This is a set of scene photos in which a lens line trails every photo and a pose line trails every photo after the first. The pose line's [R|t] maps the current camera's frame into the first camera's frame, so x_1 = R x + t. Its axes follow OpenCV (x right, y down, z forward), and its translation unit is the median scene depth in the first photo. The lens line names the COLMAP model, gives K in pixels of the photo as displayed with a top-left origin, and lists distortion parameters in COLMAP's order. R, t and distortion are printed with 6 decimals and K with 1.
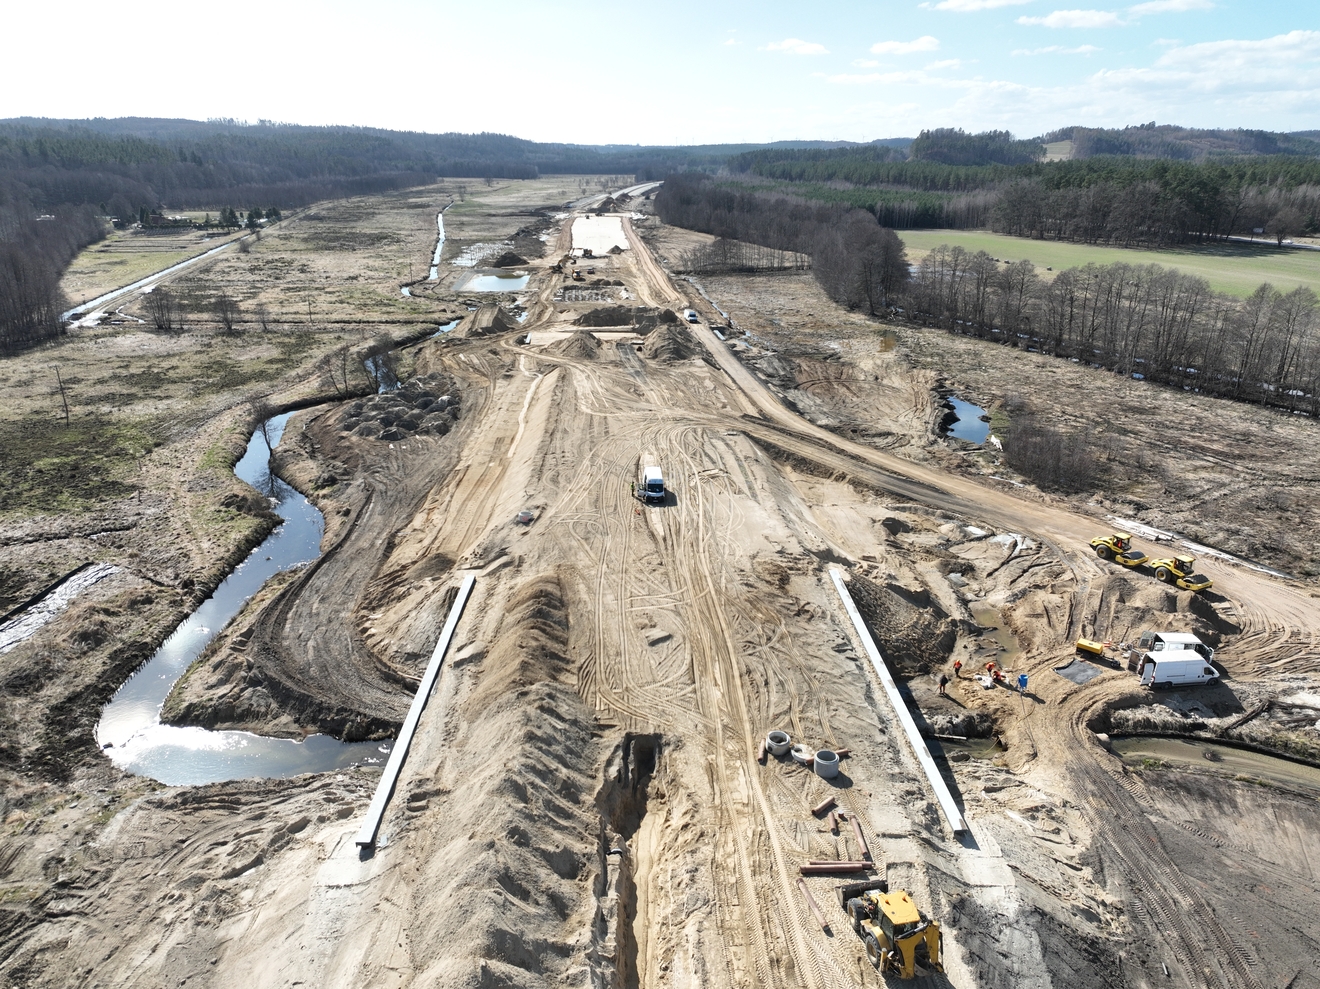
lens RADIAL K [[925.5, 0, 660.0], [0, 925.5, 496.4], [0, 0, 1]] dist [-0.006238, 0.022325]
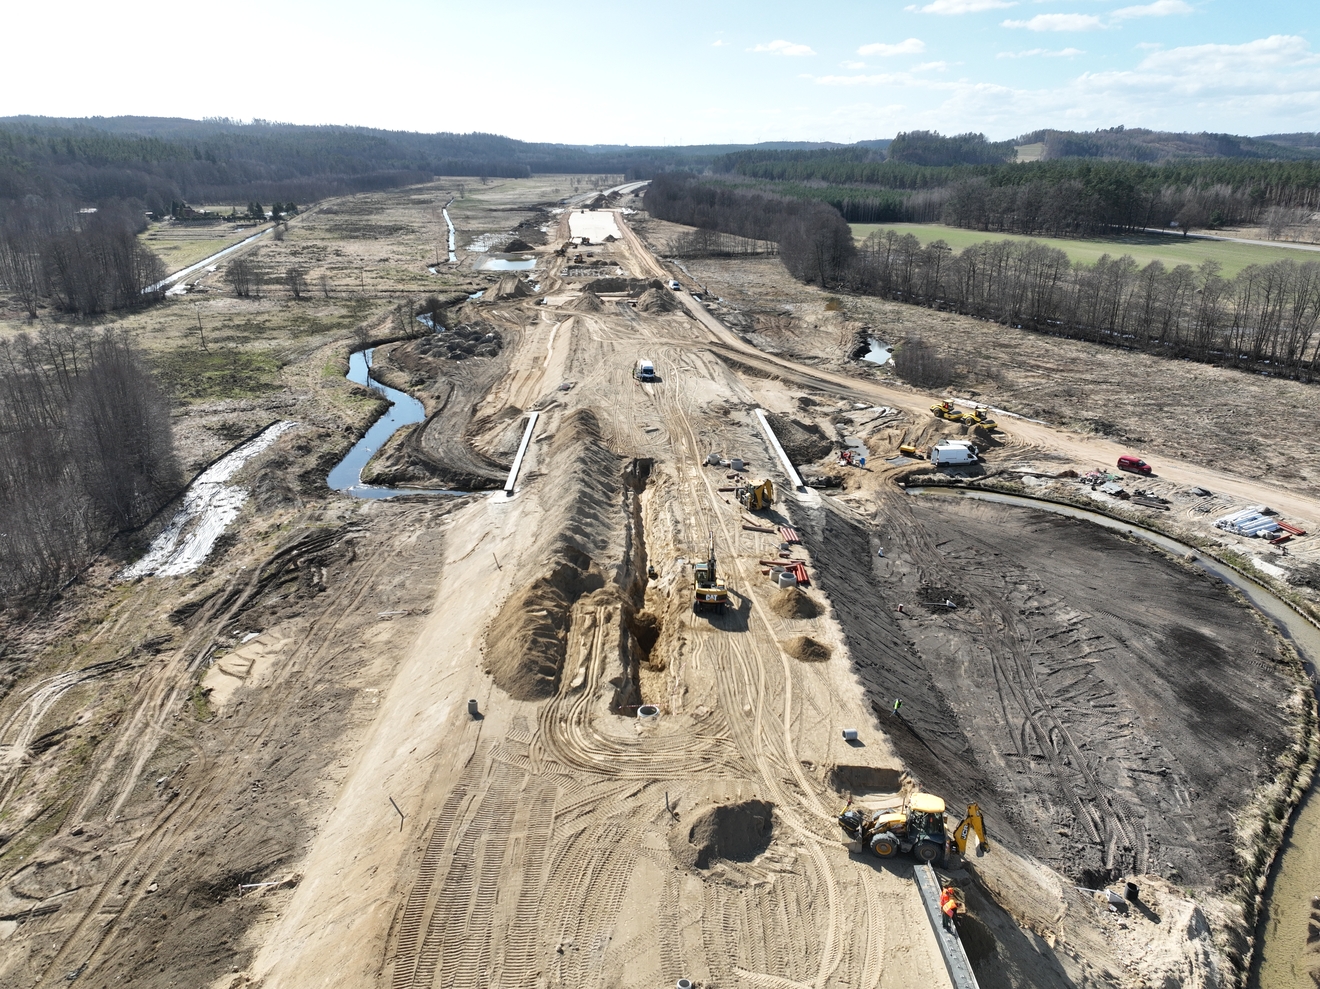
lens RADIAL K [[925.5, 0, 654.1], [0, 925.5, 494.7], [0, 0, 1]] dist [-0.006238, 0.022325]
pose [[0.999973, 0.001324, 0.007191, -0.001766], [-0.001311, 0.999998, -0.001763, 0.058482], [-0.007193, 0.001753, 0.999973, -0.158608]]
